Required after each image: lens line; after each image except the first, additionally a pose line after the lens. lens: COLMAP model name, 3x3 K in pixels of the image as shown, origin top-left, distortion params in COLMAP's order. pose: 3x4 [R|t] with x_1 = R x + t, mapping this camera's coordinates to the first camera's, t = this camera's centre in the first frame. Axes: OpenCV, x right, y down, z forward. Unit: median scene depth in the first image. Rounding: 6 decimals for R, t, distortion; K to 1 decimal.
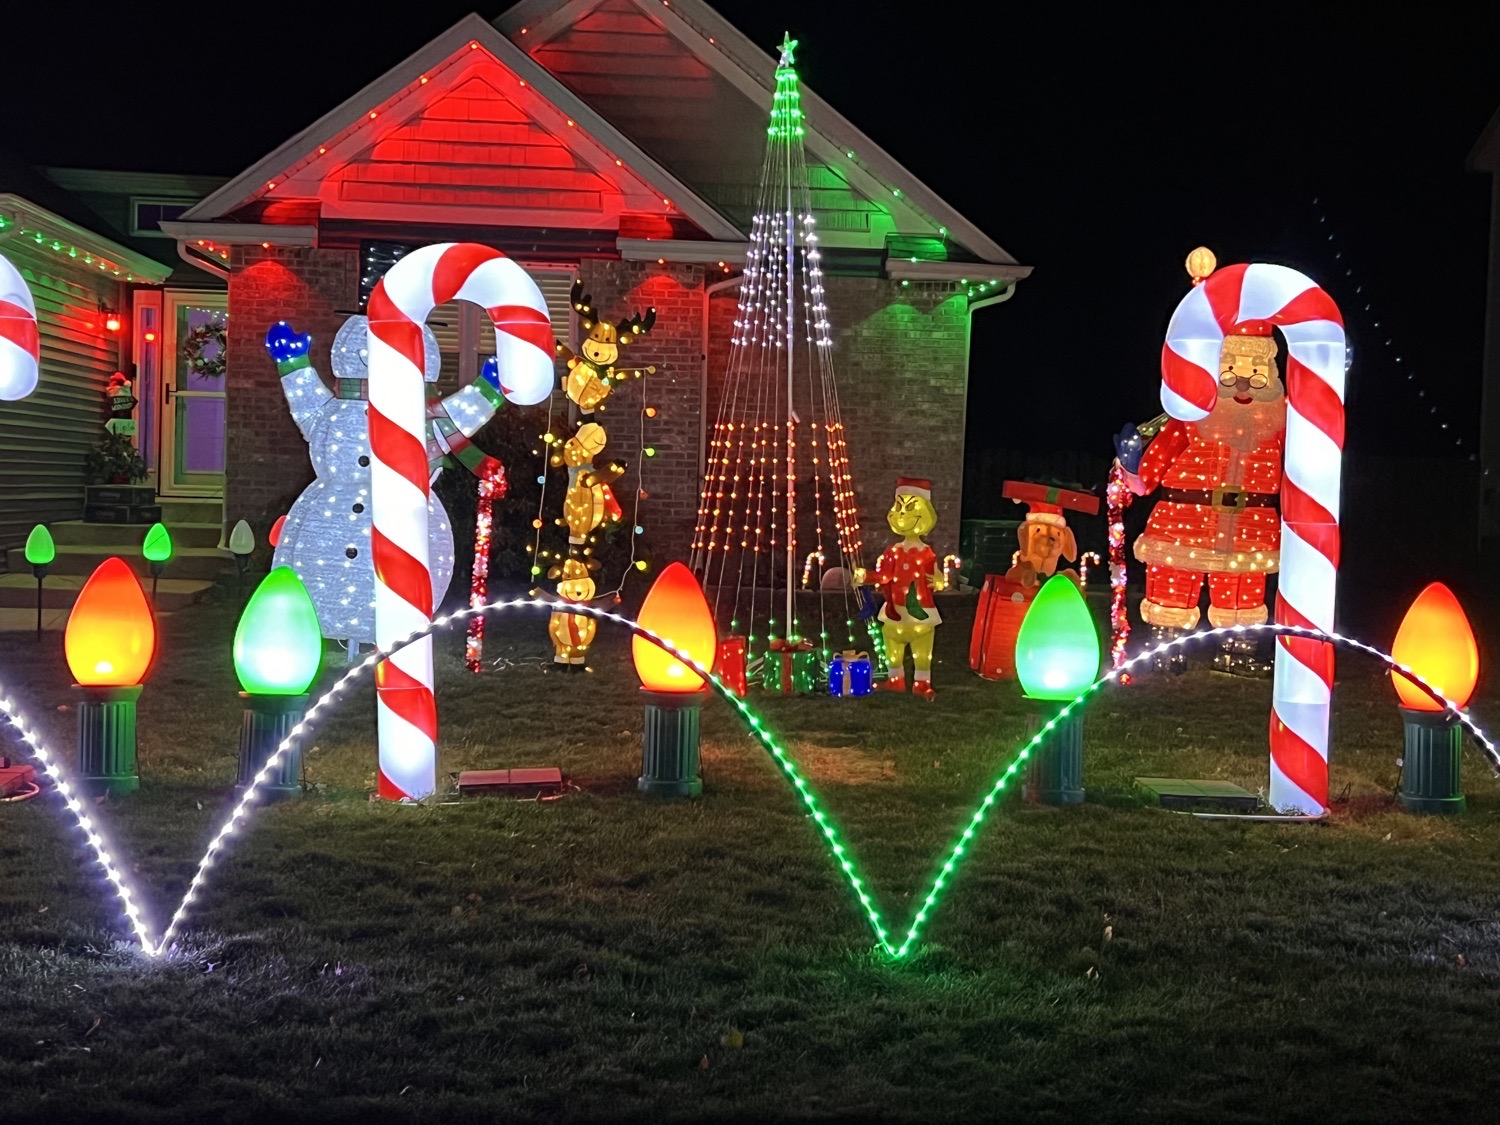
lens RADIAL K [[2056.3, 0, 750.0], [0, 2056.3, 562.5], [0, 0, 1]] dist [0.204211, -0.781394]
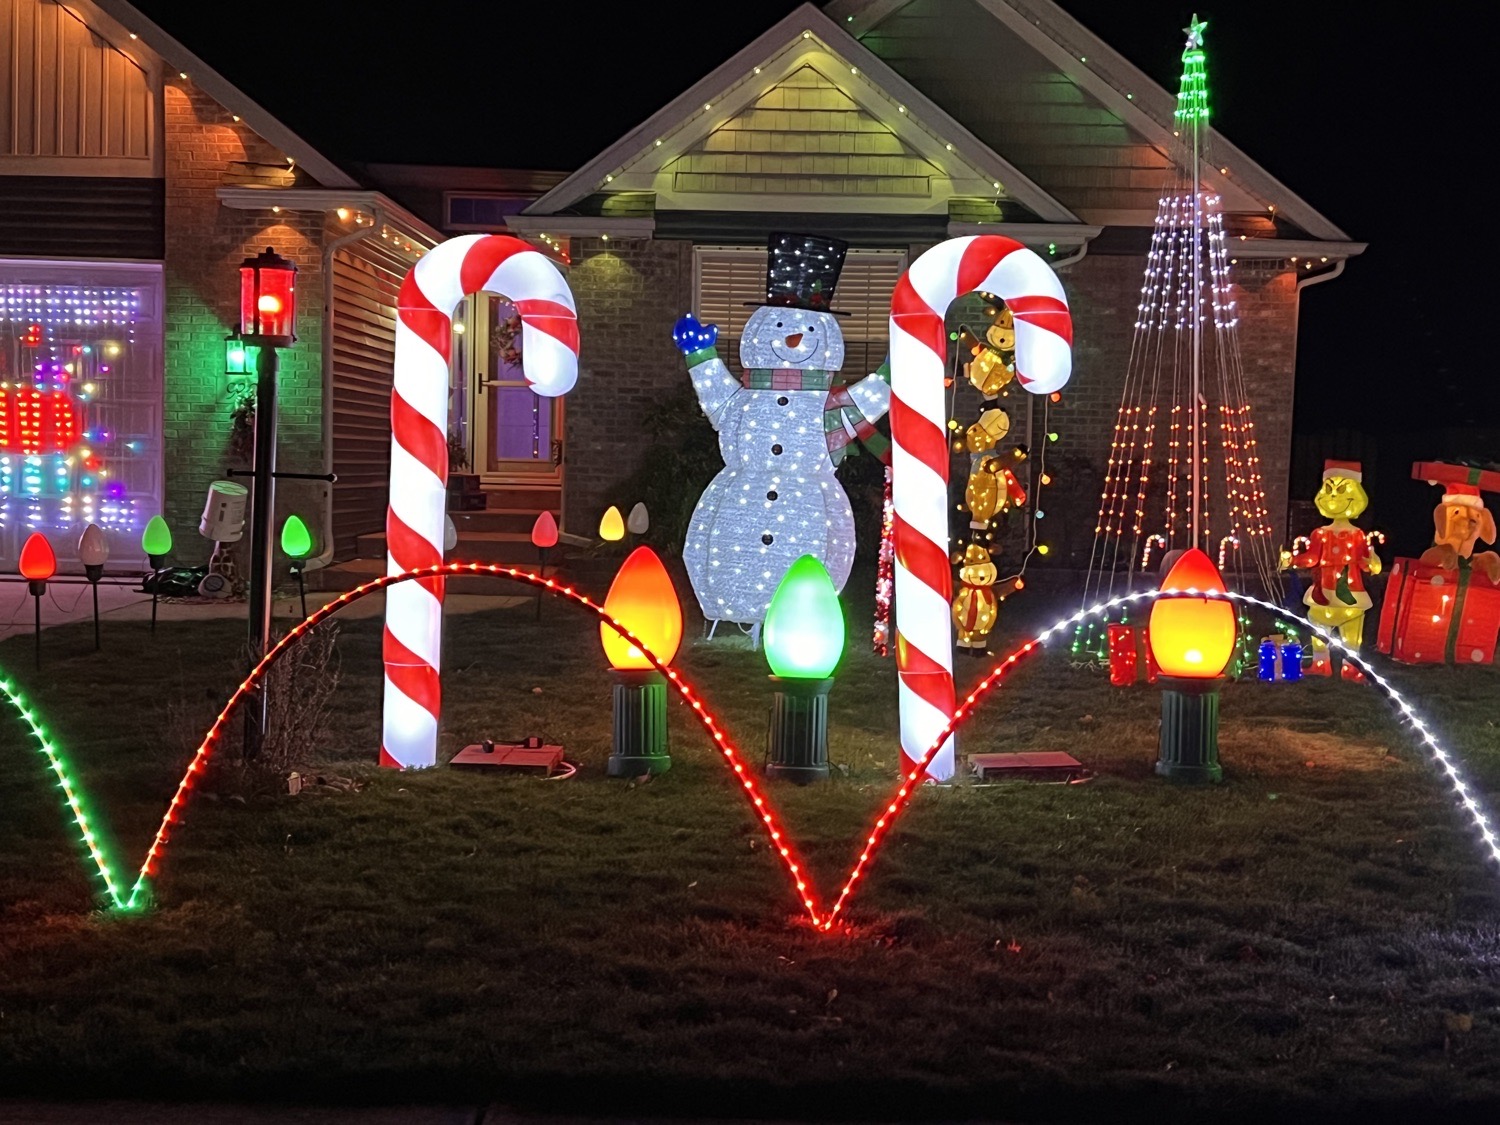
lens RADIAL K [[2056.3, 0, 750.0], [0, 2056.3, 562.5], [0, 0, 1]] dist [0.204211, -0.781394]
pose [[0.997182, -0.004310, -0.074896, -0.120885], [0.005018, 0.999944, 0.009274, -0.002529], [0.074852, -0.009624, 0.997148, -0.016050]]
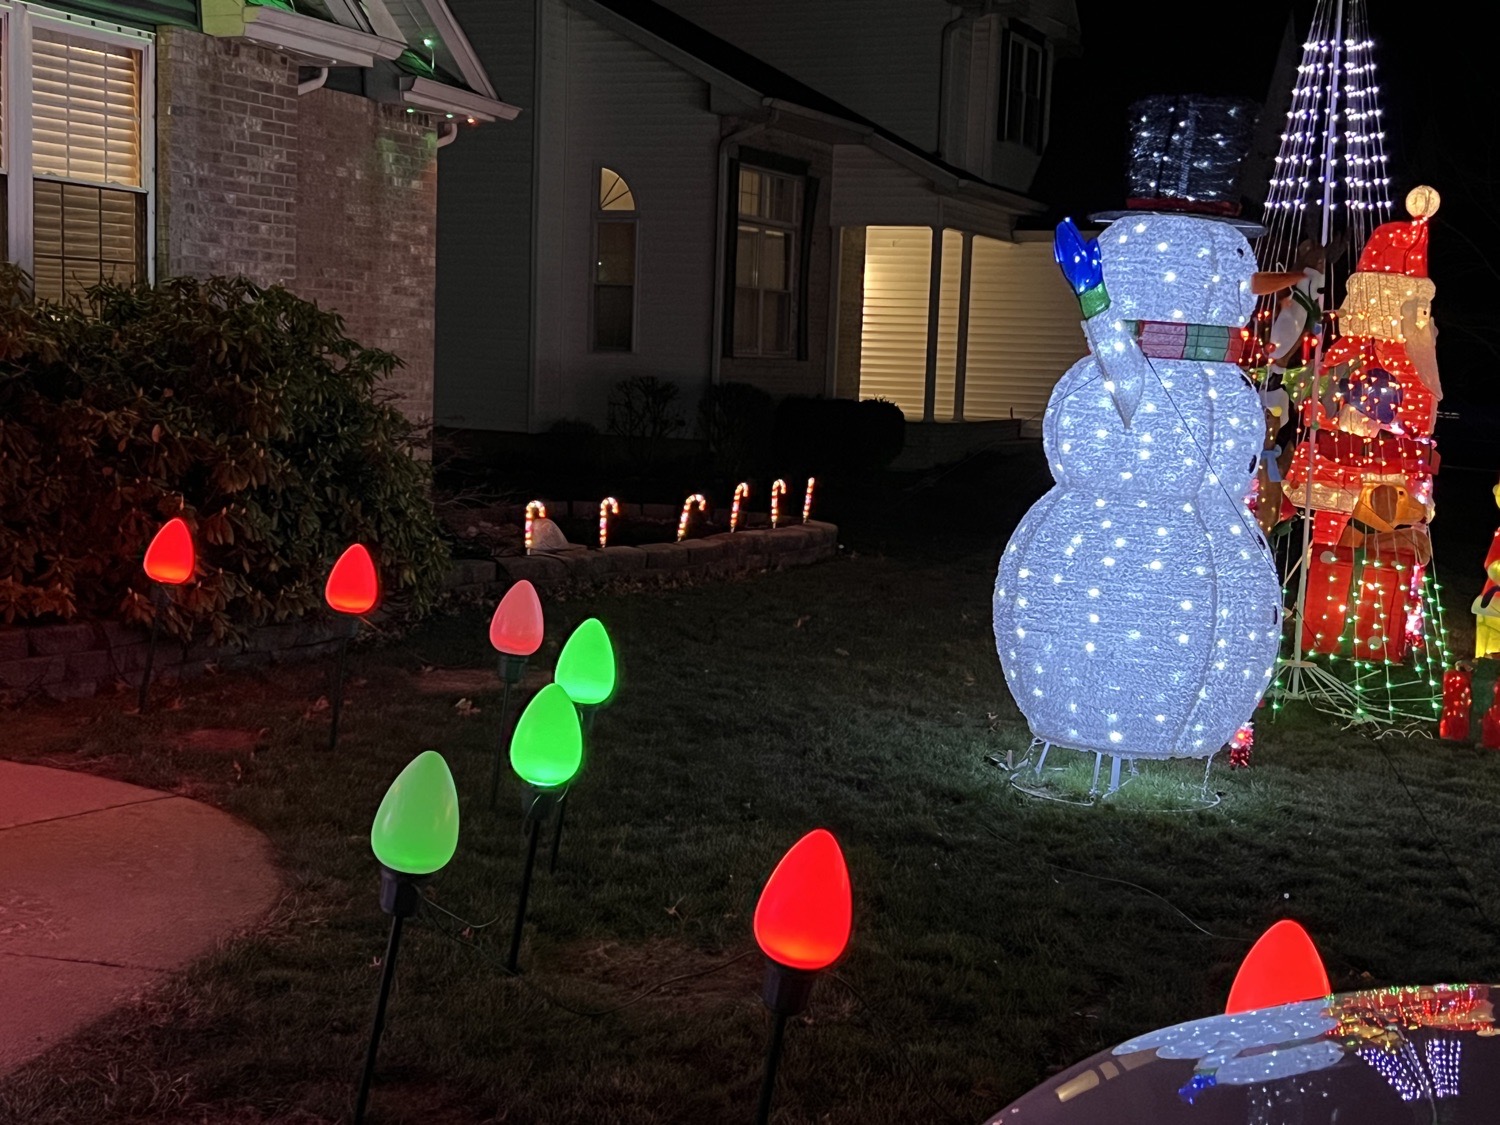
lens RADIAL K [[2034.4, 0, 756.0], [0, 2034.4, 588.5], [0, 0, 1]] dist [0.209080, -0.651117]
pose [[0.462871, -0.110755, 0.879479, -0.774346], [0.003567, 0.992388, 0.123097, -0.084810], [-0.886419, -0.053840, 0.459742, 0.813202]]
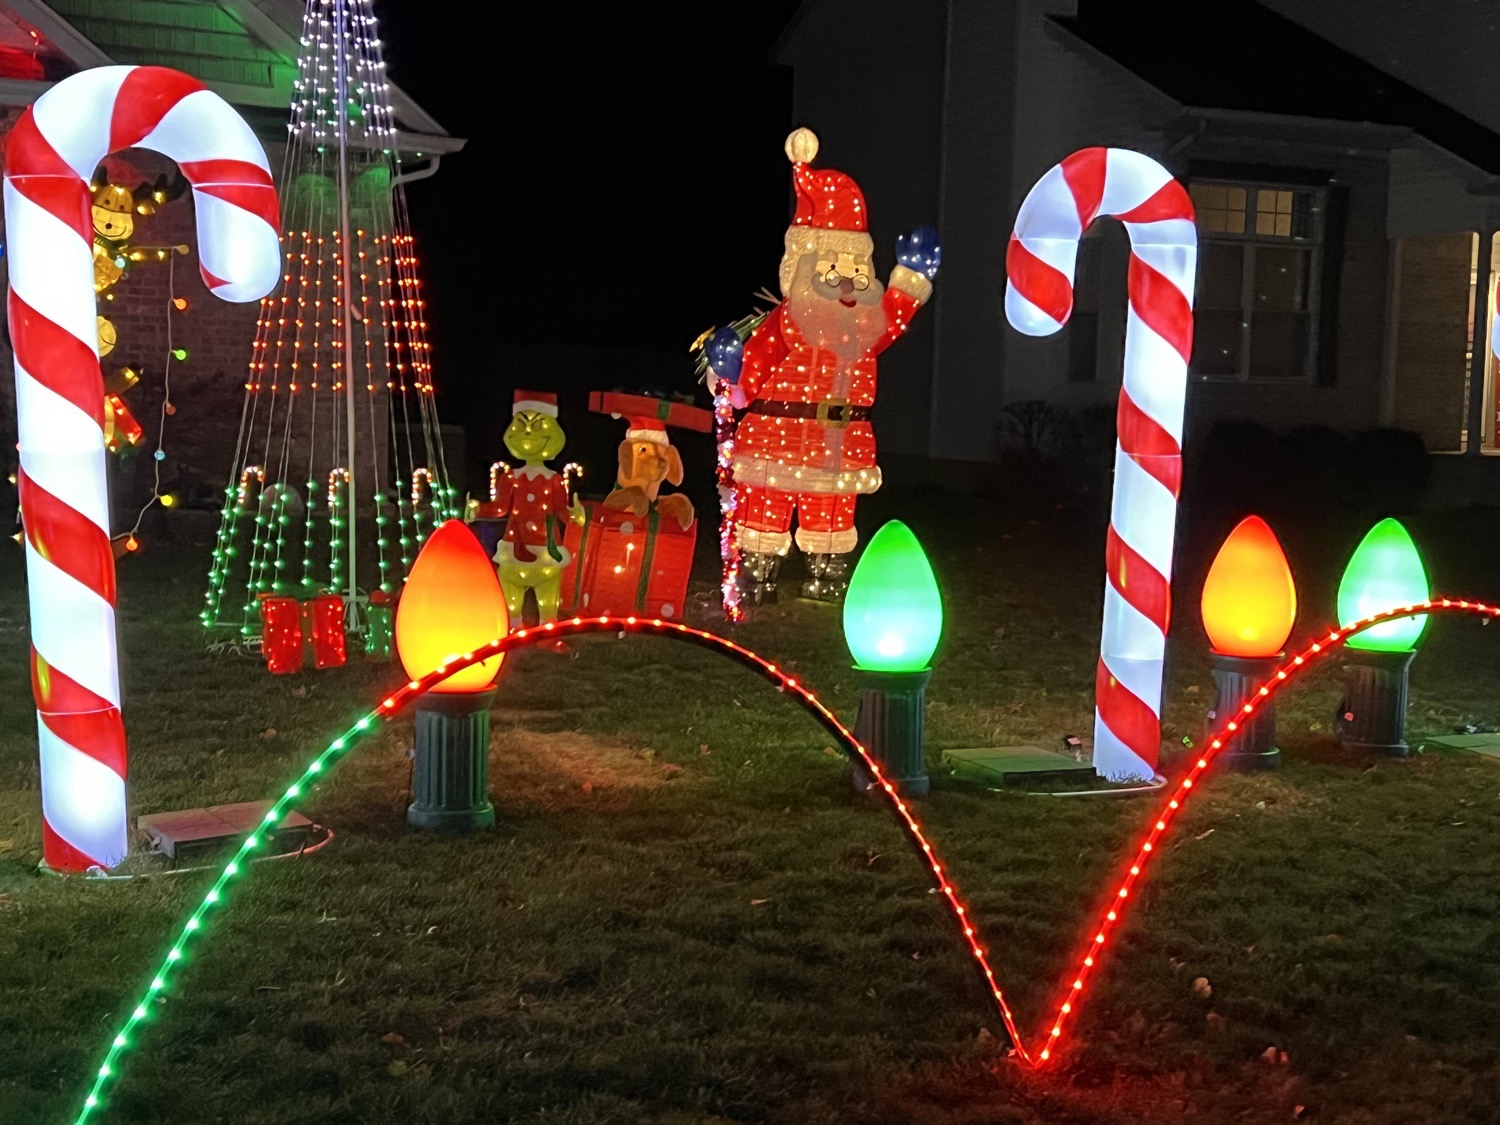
lens RADIAL K [[2034.4, 0, 756.0], [0, 2034.4, 588.5], [0, 0, 1]] dist [0.209080, -0.651117]
pose [[0.917127, -0.040866, 0.396494, -0.158449], [0.013007, 0.997269, 0.072700, -0.018866], [-0.398382, -0.061517, 0.915154, 0.188207]]
